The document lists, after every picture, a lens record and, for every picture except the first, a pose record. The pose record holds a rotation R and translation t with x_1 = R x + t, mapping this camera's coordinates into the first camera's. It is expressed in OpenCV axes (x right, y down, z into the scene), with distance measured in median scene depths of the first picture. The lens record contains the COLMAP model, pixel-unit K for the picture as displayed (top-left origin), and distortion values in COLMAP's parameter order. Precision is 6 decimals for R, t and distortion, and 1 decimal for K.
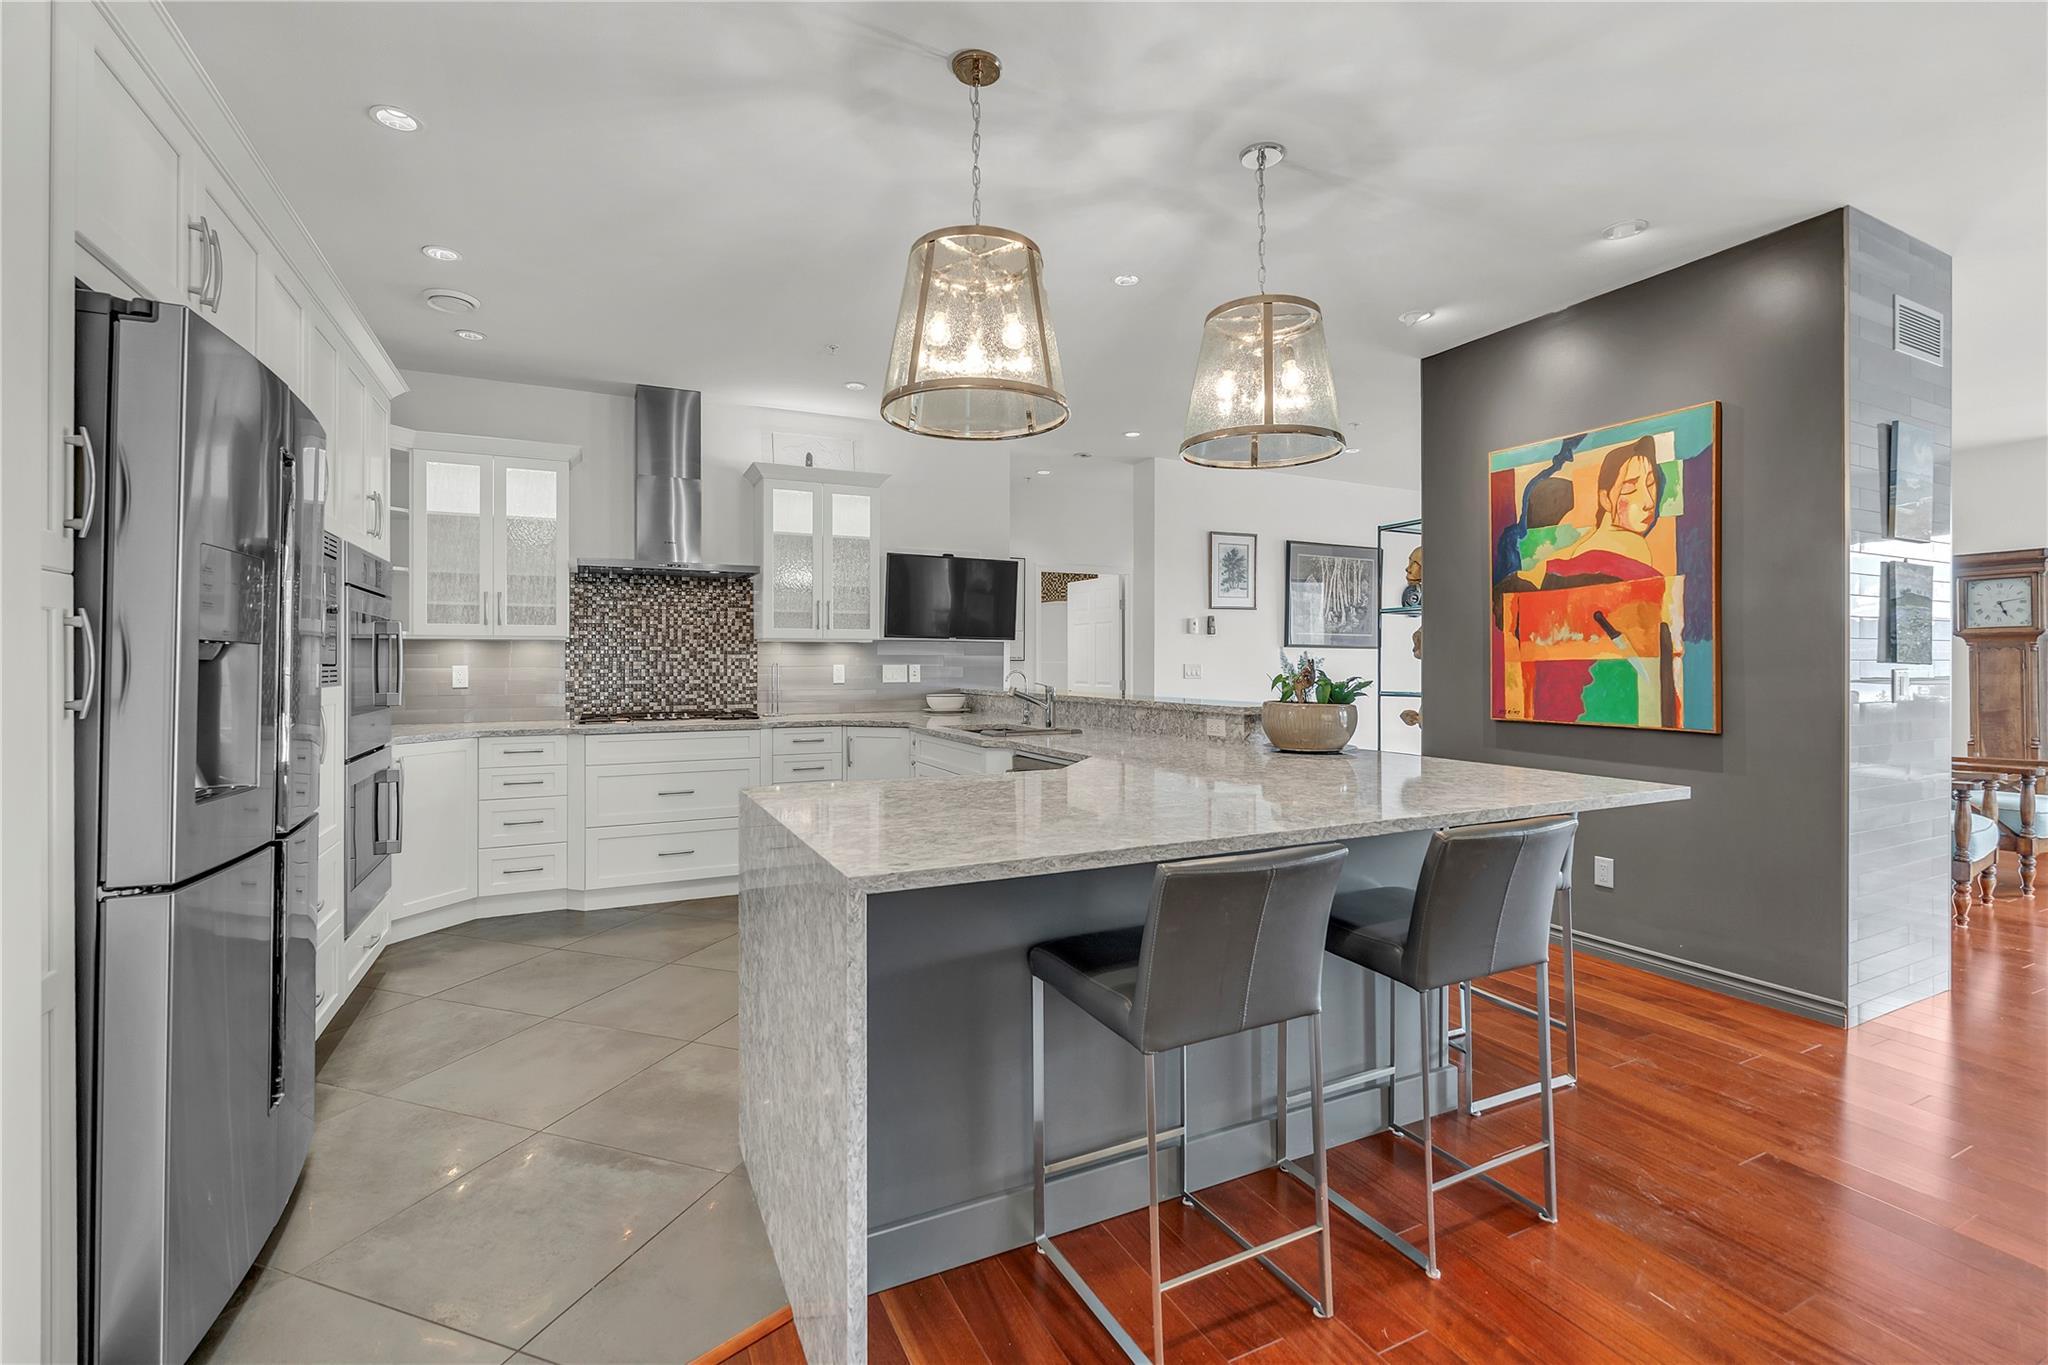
lens RADIAL K [[902.9, 0, 1013.0], [0, 902.9, 657.3], [0, 0, 1]] dist [0.009134, -0.004881]
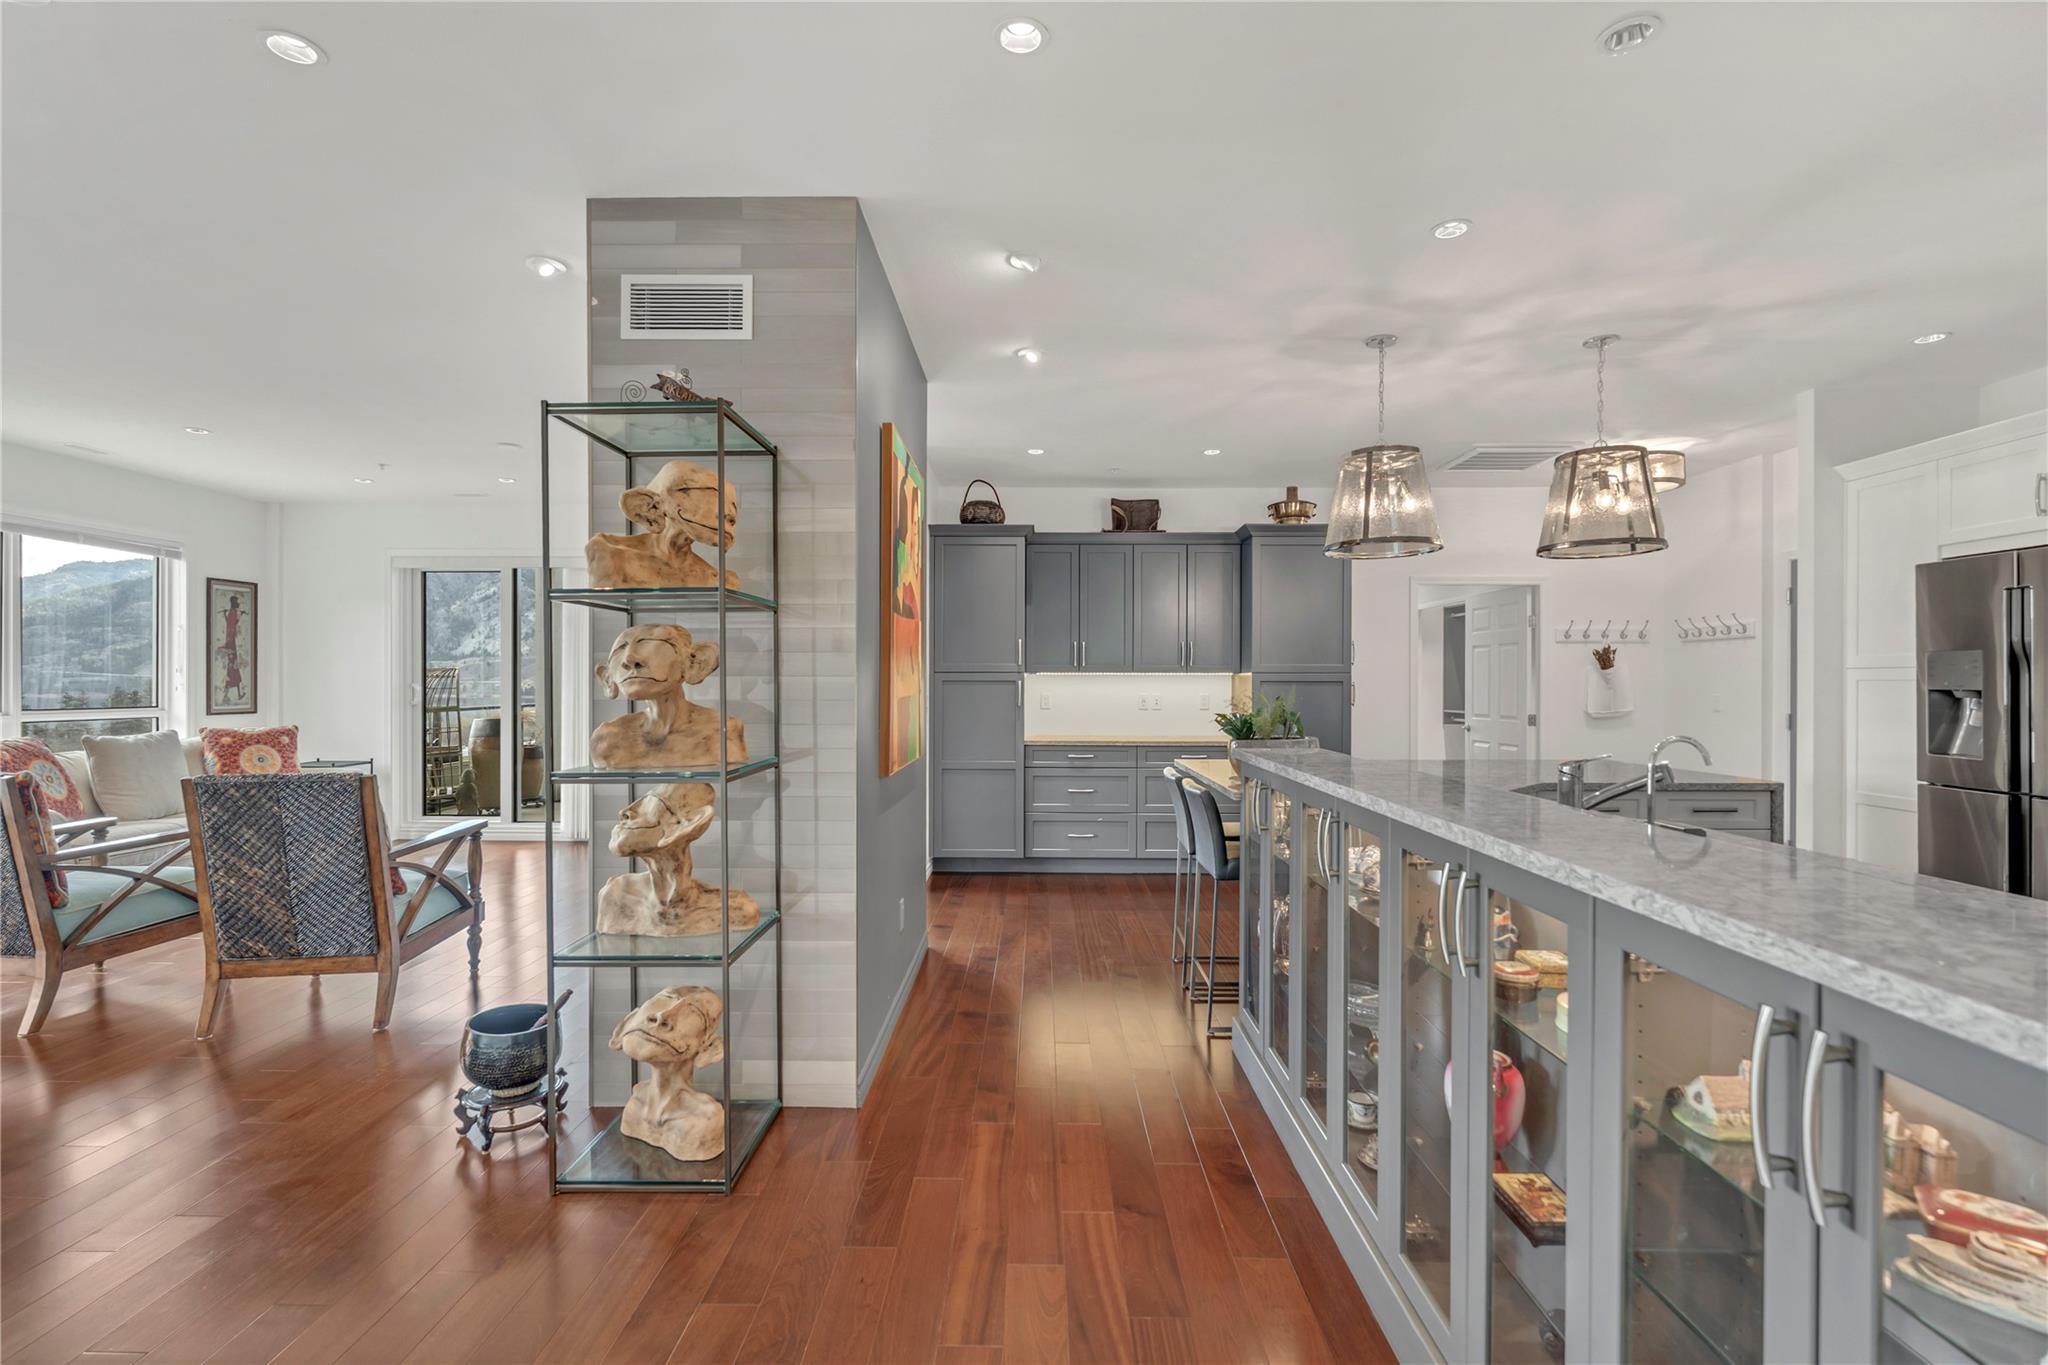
lens RADIAL K [[919.8, 0, 1035.6], [0, 919.8, 684.3], [0, 0, 1]] dist [0.006891, -0.000243]
pose [[-0.904627, -0.002146, 0.426199, 0.079936], [-0.003208, 0.999993, -0.001773, -0.007731], [-0.426193, -0.002971, -0.904628, 1.371314]]
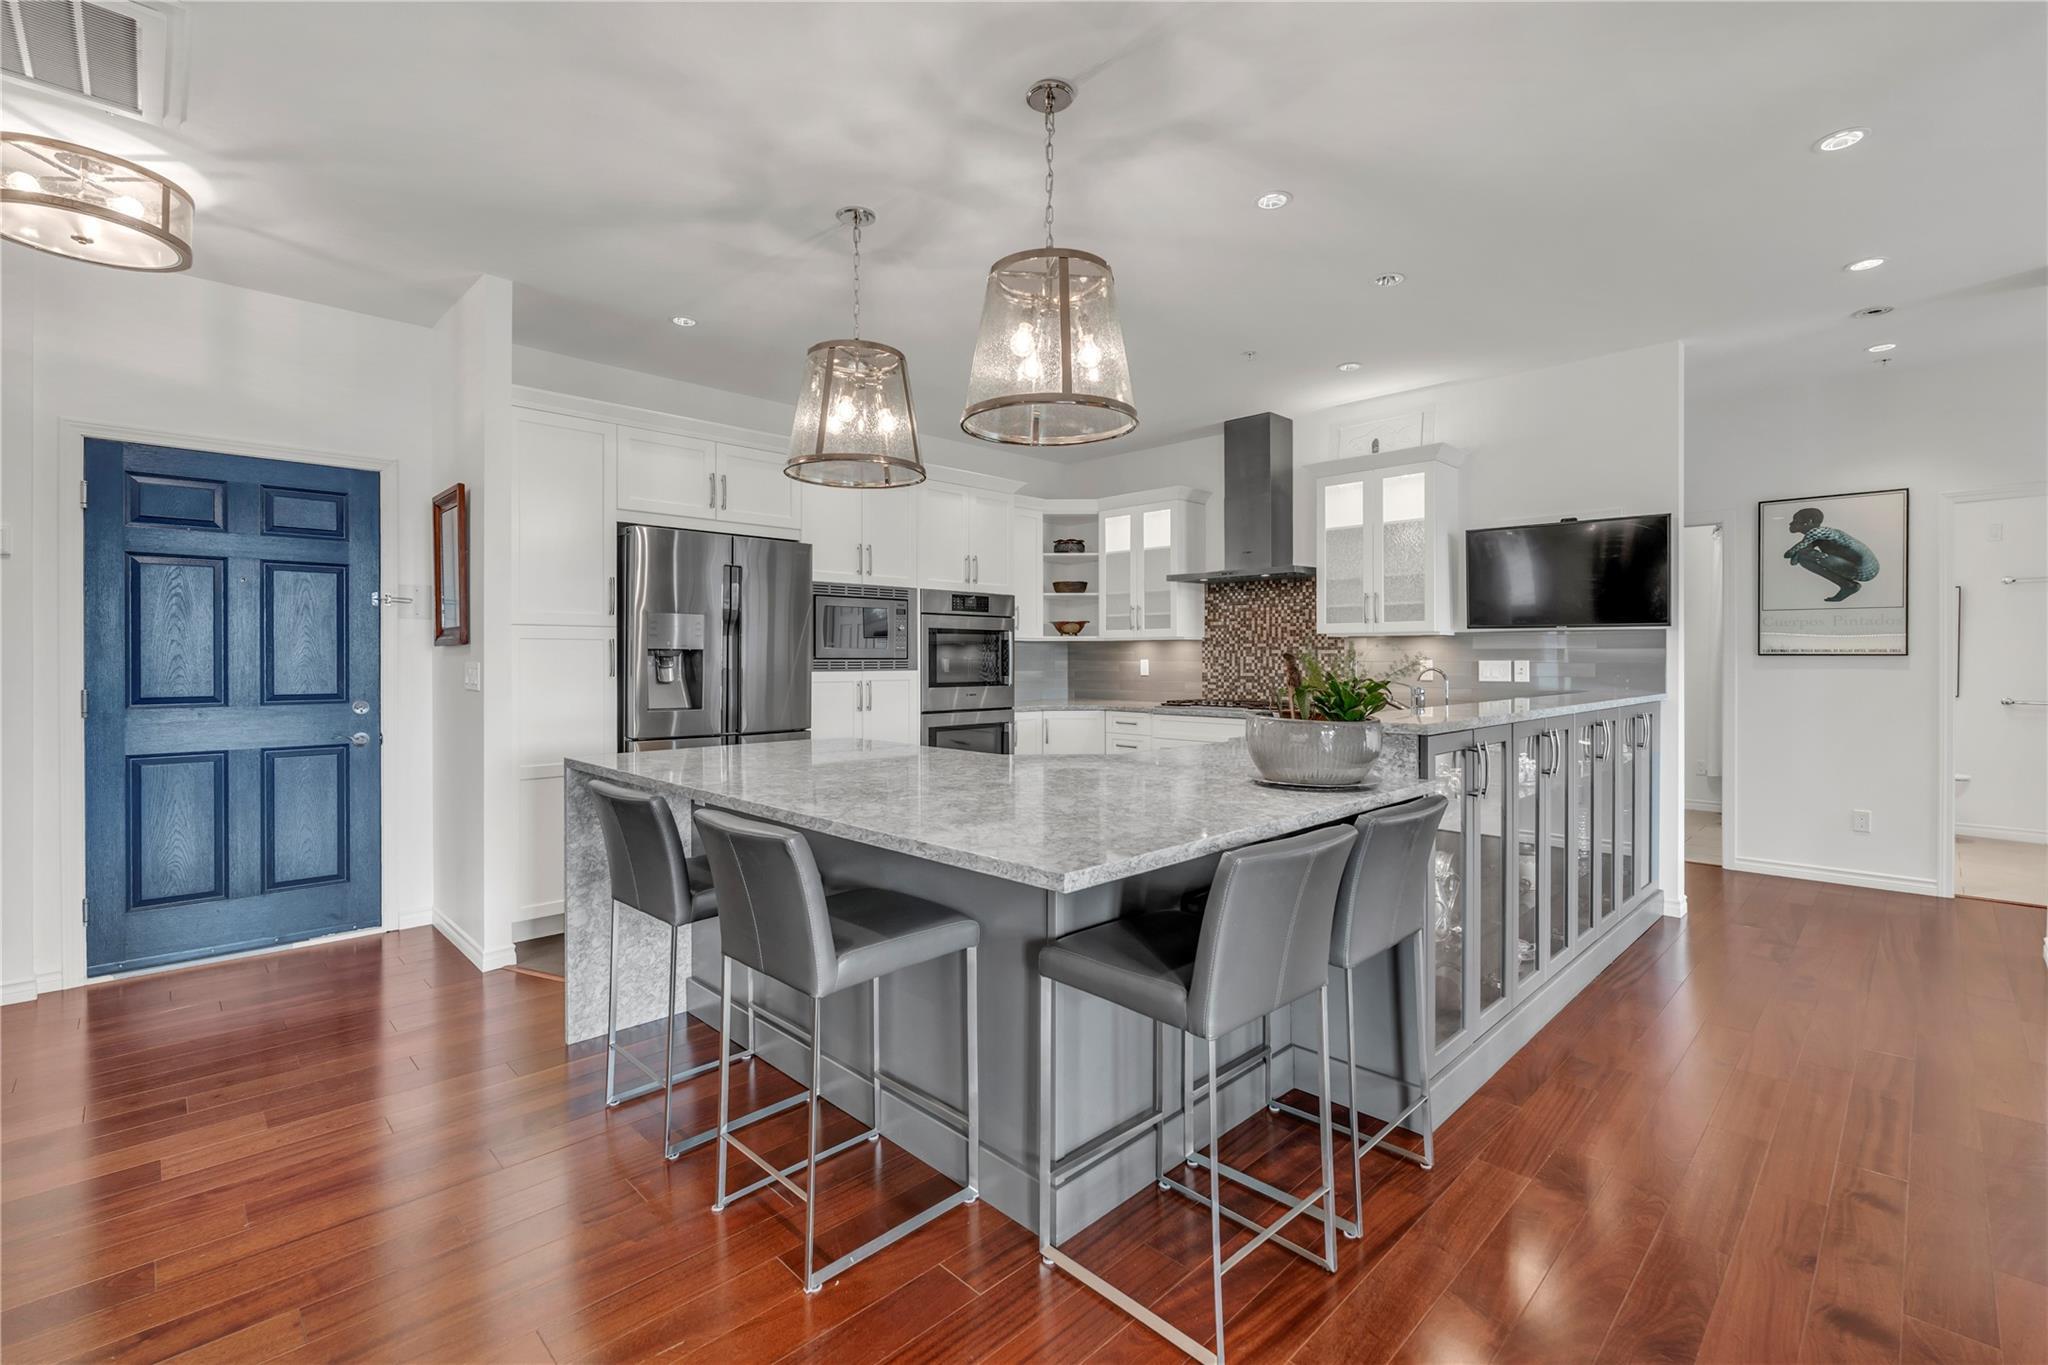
lens RADIAL K [[902.9, 0, 1033.1], [0, 902.9, 661.4], [0, 0, 1]] dist [0.009134, -0.004881]
pose [[0.340820, 0.006824, -0.940104, 0.605303], [0.005639, 0.999941, 0.009302, -0.001662], [0.940112, -0.008471, 0.340761, 0.363332]]
